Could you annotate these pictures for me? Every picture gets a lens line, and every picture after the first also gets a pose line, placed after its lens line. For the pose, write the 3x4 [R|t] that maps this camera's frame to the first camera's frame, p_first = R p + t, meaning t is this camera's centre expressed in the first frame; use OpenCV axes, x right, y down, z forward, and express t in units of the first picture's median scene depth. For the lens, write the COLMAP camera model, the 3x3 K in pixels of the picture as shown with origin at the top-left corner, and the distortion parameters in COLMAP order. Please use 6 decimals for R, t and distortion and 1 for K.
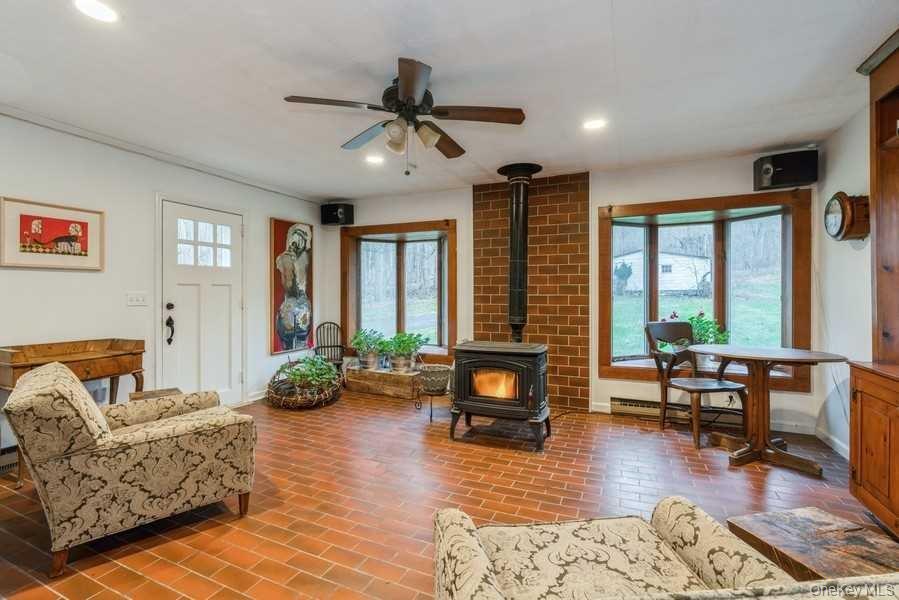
lens RADIAL K [[409.4, 0, 442.5], [0, 409.4, 296.0], [0, 0, 1]] dist [-0.007800, 0.002055]
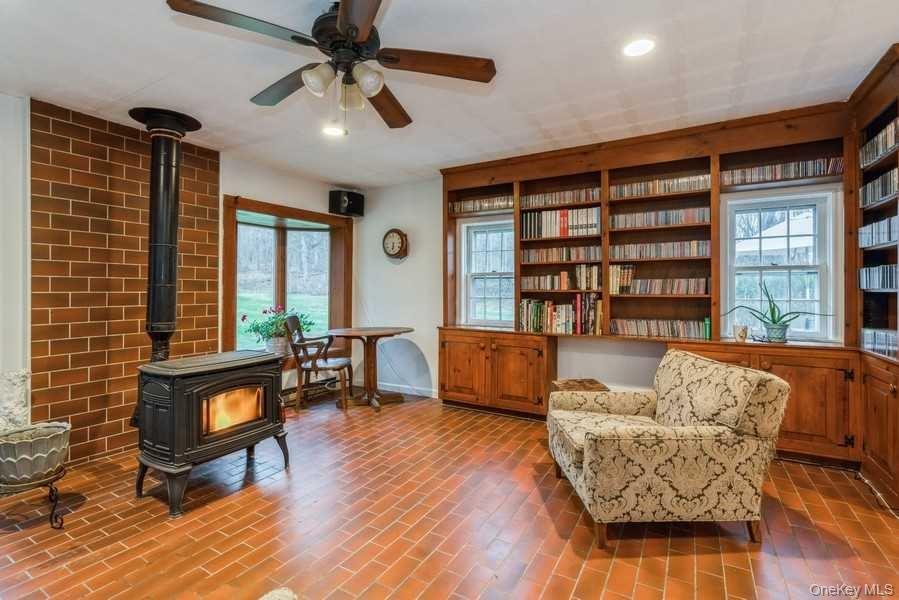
lens RADIAL K [[424.7, 0, 442.8], [0, 424.7, 291.8], [0, 0, 1]] dist [-0.012469, 0.000388]
pose [[0.109548, -0.005642, 0.993966, -0.492462], [0.004954, 0.999975, 0.005130, -0.004413], [-0.993969, 0.004362, 0.109573, 0.419498]]
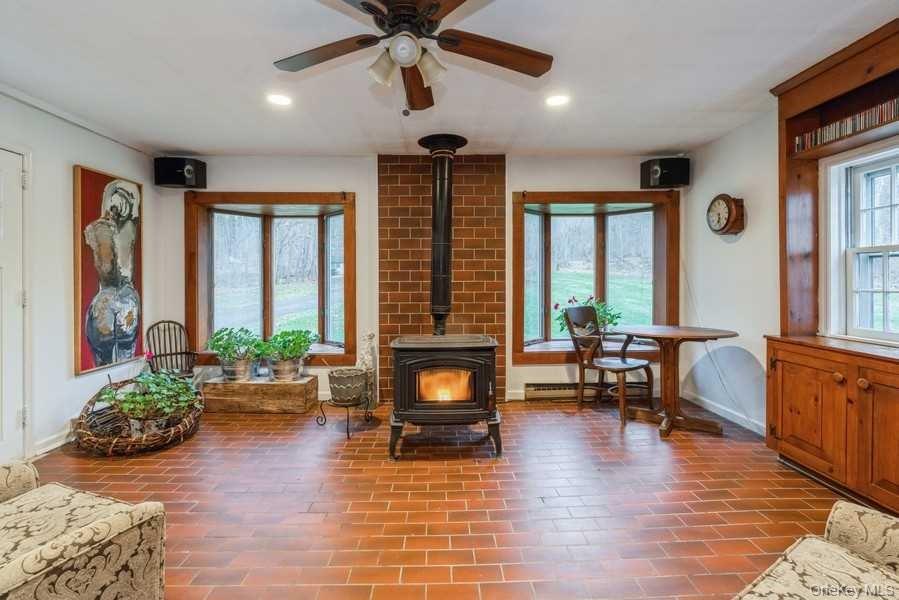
lens RADIAL K [[409.4, 0, 444.2], [0, 409.4, 281.2], [0, 0, 1]] dist [-0.007800, 0.002055]
pose [[0.902065, -0.005581, 0.431564, -0.193908], [0.007138, 0.999973, -0.001990, -0.001214], [-0.431541, 0.004875, 0.902080, 0.182368]]
